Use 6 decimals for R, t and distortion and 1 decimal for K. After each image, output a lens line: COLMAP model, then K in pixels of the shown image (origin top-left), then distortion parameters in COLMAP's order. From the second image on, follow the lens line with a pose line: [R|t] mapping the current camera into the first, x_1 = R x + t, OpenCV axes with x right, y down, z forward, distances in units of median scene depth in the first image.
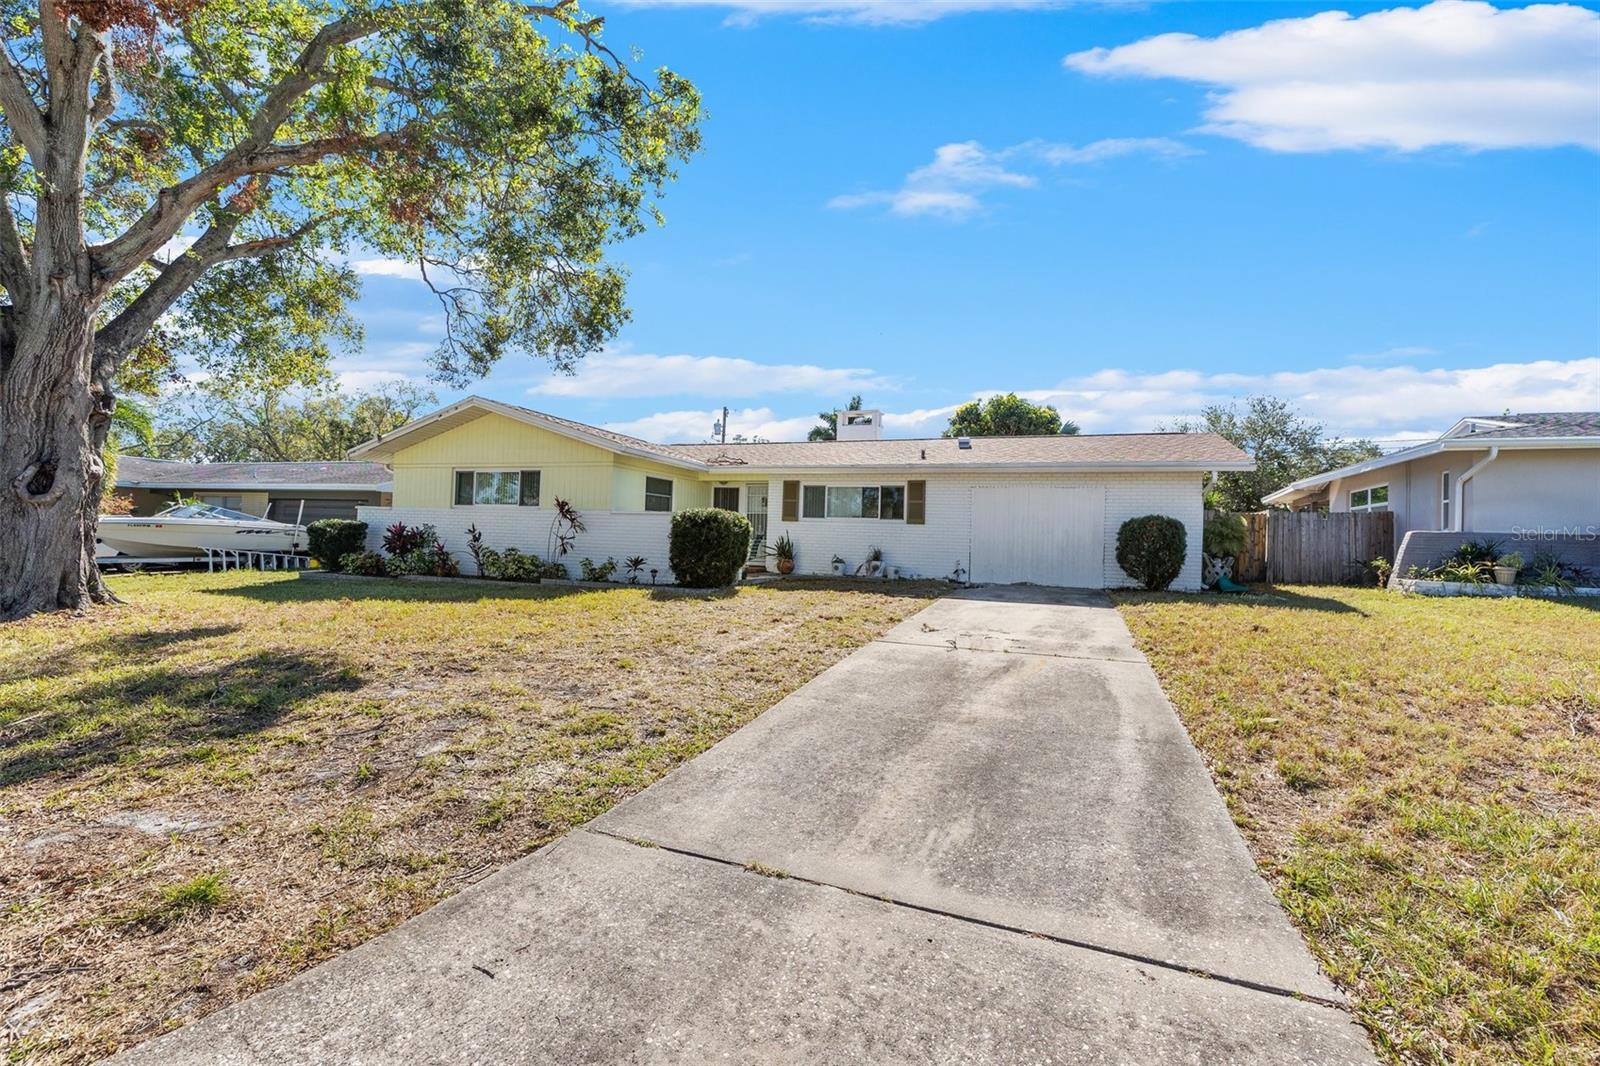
lens RADIAL K [[684.8, 0, 806.4], [0, 684.8, 537.9], [0, 0, 1]] dist [0.001466, 0.000184]
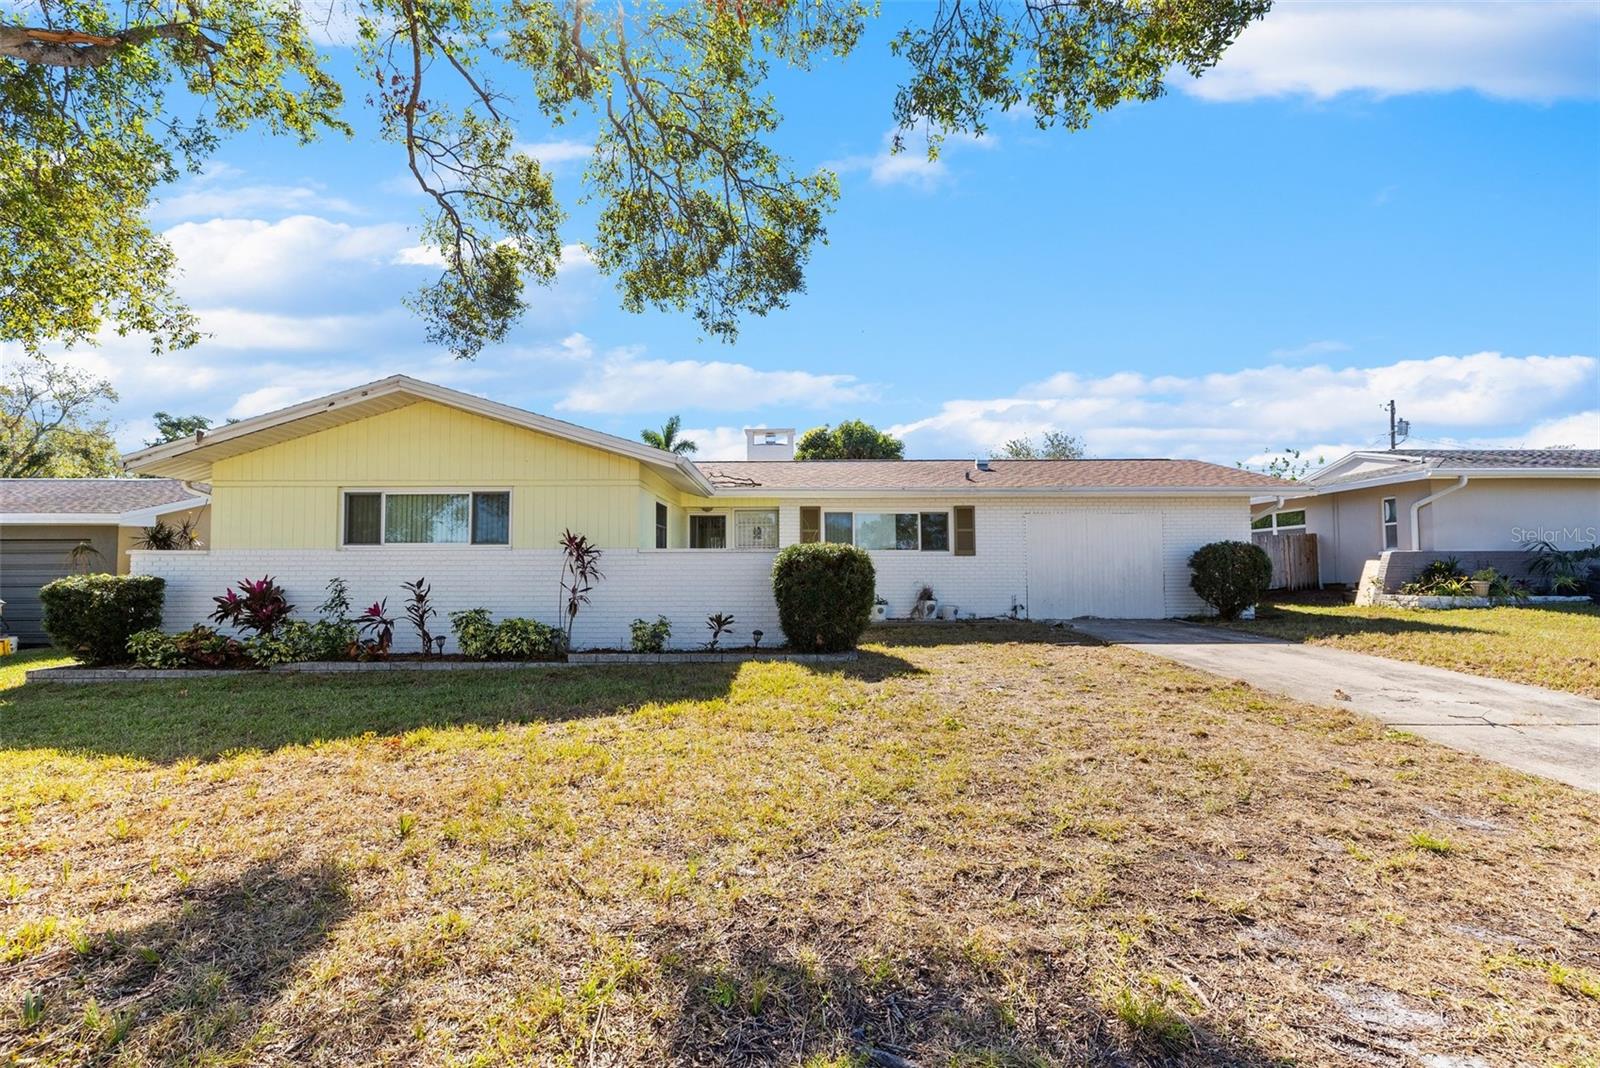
lens RADIAL K [[684.8, 0, 789.8], [0, 684.8, 539.6], [0, 0, 1]] dist [0.001466, 0.000184]
pose [[0.936942, -0.018285, 0.349006, -0.354522], [0.030922, 0.999051, -0.030671, -0.020893], [-0.348114, 0.039529, 0.936619, 0.259012]]
